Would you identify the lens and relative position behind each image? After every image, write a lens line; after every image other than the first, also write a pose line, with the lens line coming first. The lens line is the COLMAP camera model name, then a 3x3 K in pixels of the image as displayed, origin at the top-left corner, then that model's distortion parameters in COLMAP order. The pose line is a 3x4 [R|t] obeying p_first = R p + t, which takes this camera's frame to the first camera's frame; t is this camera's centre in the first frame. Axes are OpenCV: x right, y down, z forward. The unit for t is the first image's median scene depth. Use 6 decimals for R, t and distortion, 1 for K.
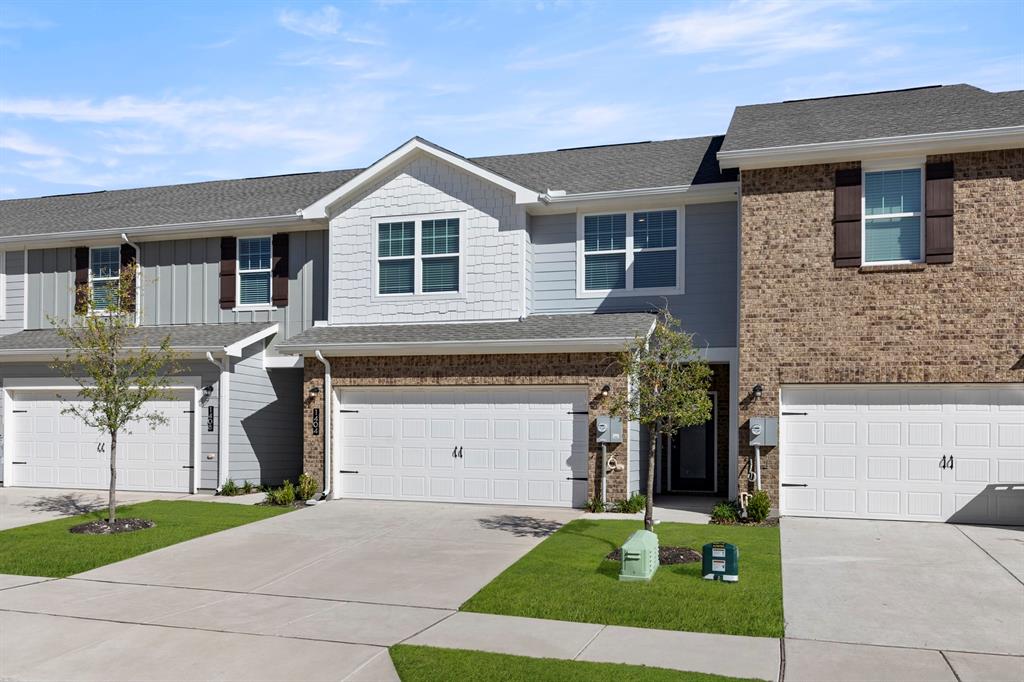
lens RADIAL K [[708.9, 0, 511.8], [0, 708.9, 403.7], [0, 0, 1]] dist [-0.000956, -0.004780]
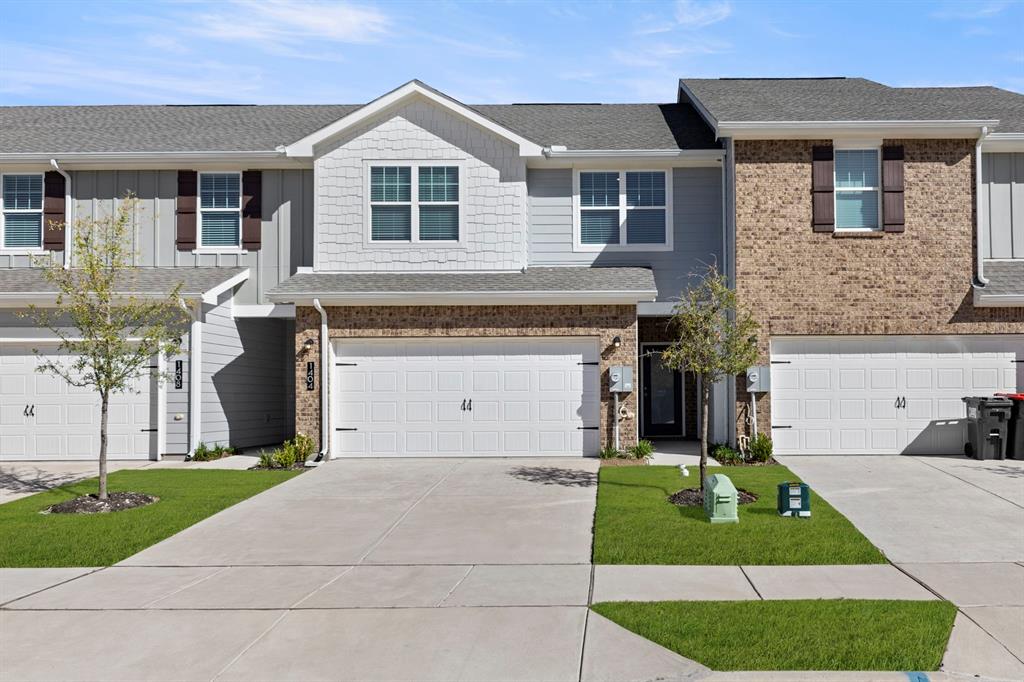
lens RADIAL K [[707.0, 0, 512.0], [0, 707.0, 341.0], [0, 0, 1]] dist [-0.003385, -0.001880]
pose [[0.964435, -0.002361, 0.264310, -0.276242], [0.006815, 0.999850, -0.015936, -0.004050], [-0.264233, 0.017170, 0.964306, 0.042808]]
